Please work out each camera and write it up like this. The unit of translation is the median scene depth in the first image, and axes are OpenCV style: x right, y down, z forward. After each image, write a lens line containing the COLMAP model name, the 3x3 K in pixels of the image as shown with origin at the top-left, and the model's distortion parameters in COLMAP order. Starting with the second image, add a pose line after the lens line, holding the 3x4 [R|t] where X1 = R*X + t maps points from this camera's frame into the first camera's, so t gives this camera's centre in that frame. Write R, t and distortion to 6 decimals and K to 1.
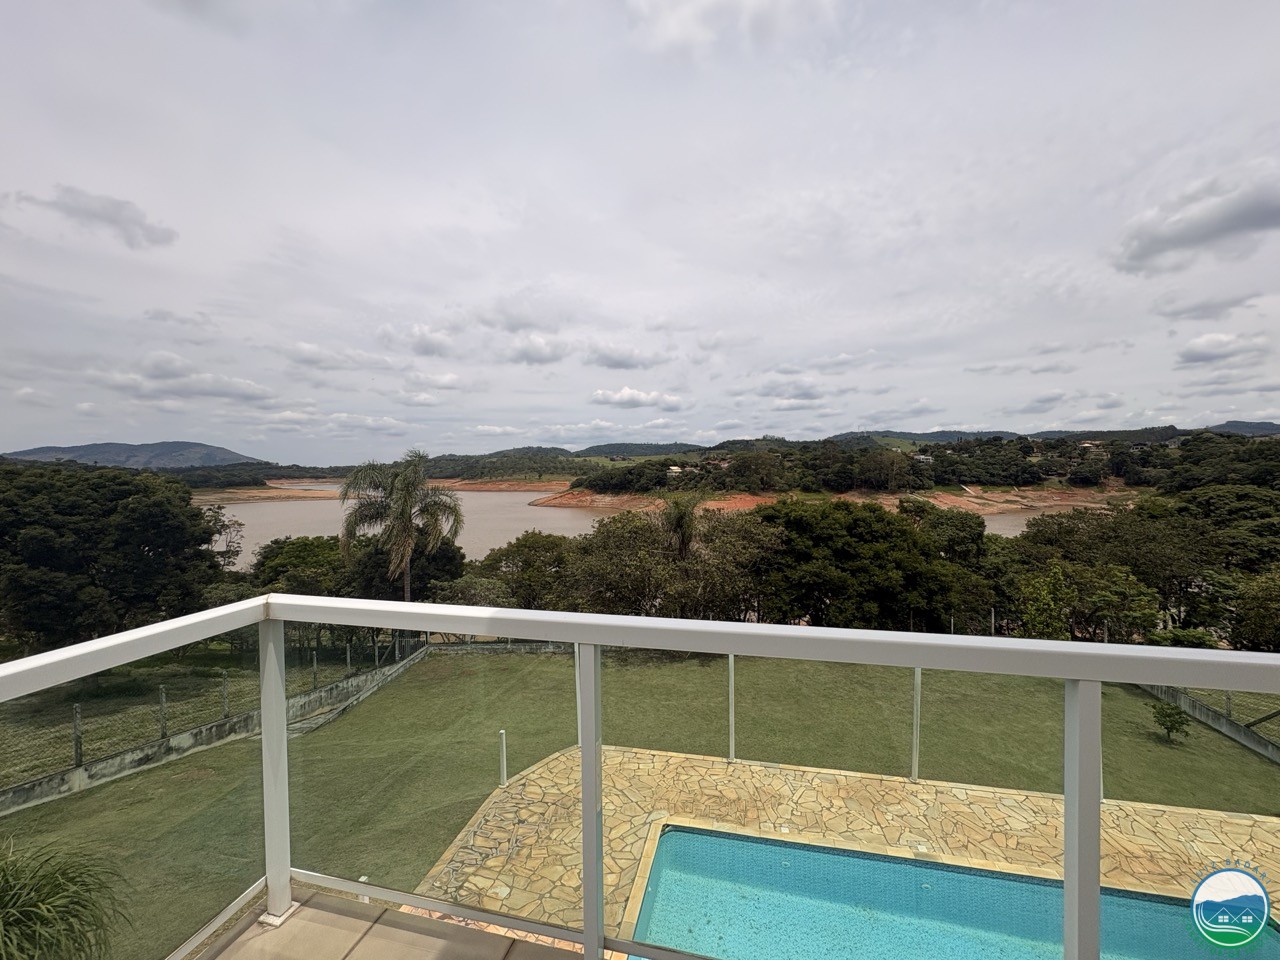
lens RADIAL K [[512.8, 0, 639.9], [0, 512.8, 482.6], [0, 0, 1]] dist [0.008648, -0.000403]
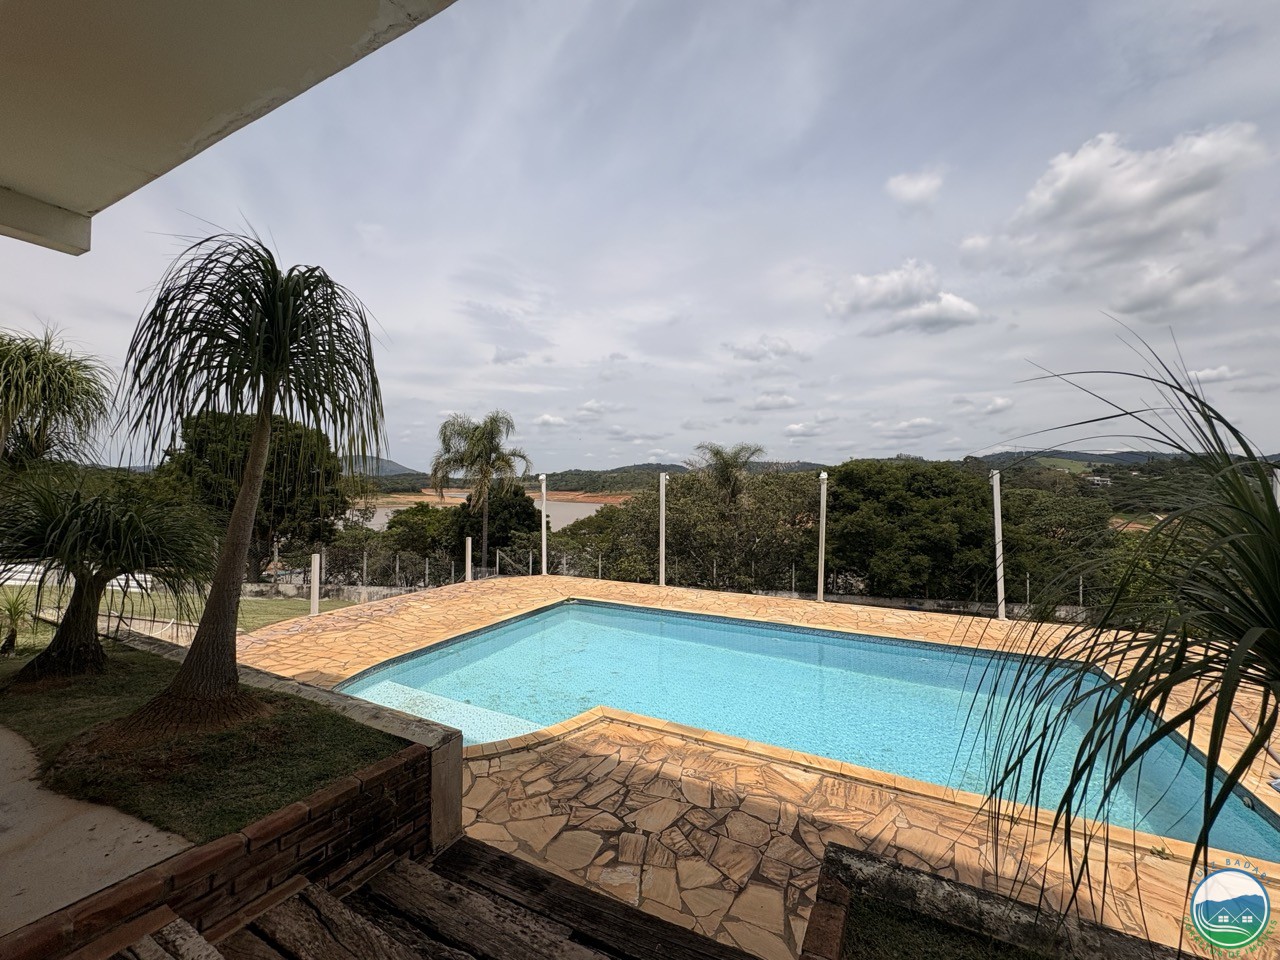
lens RADIAL K [[512.8, 0, 641.8], [0, 512.8, 483.2], [0, 0, 1]] dist [0.008648, -0.000403]
pose [[0.974115, 0.021665, -0.225011, 0.149870], [-0.029524, 0.999064, -0.031621, 0.137694], [0.224116, 0.037446, 0.973843, -0.041122]]
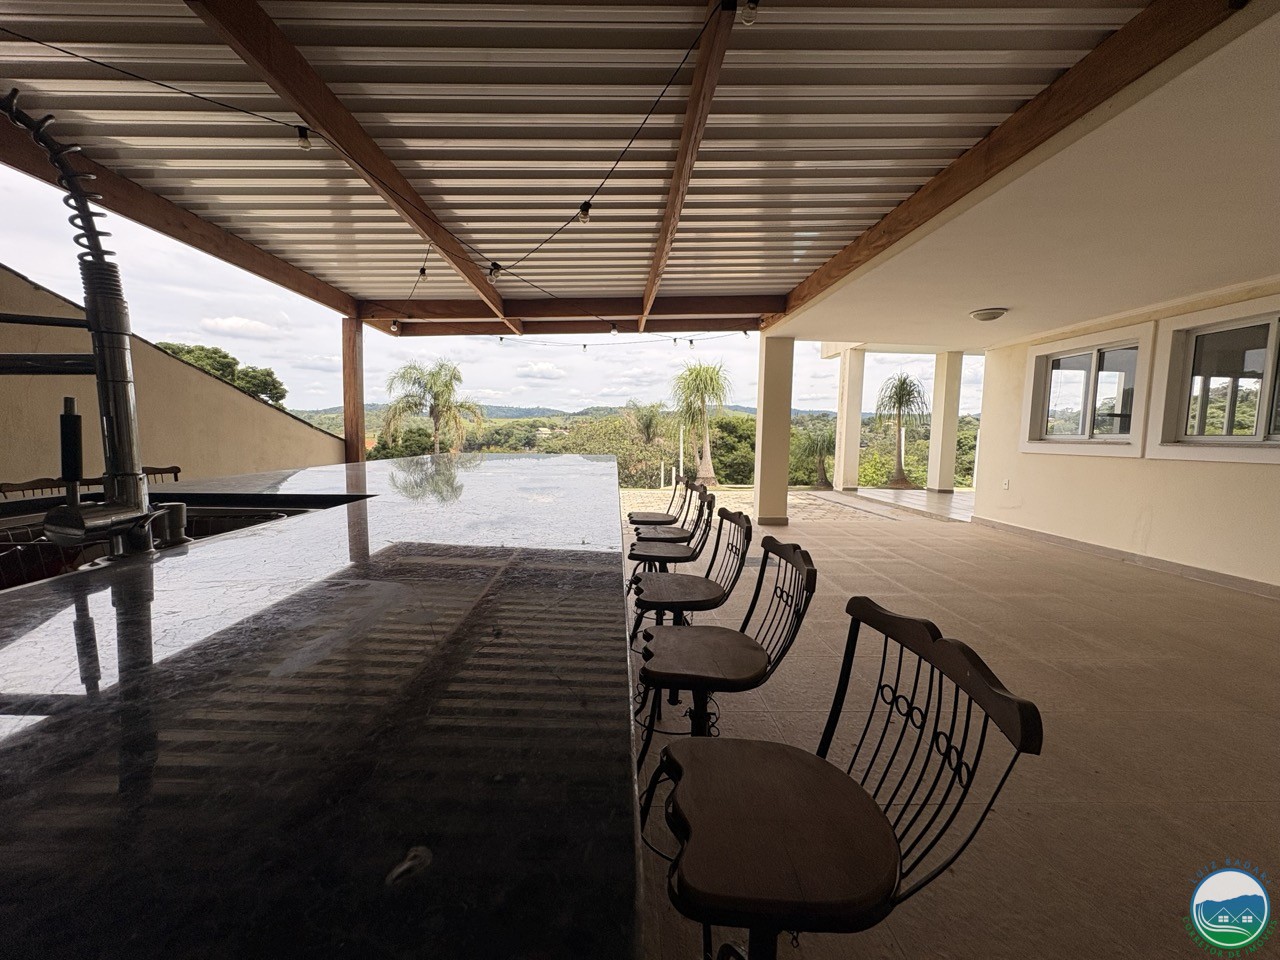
lens RADIAL K [[512.8, 0, 635.7], [0, 512.8, 480.9], [0, 0, 1]] dist [0.008648, -0.000403]
pose [[0.966083, 0.011614, 0.257972, -0.320429], [-0.027527, 0.997928, 0.058161, 0.159394], [-0.256762, -0.063289, 0.964400, -0.341392]]
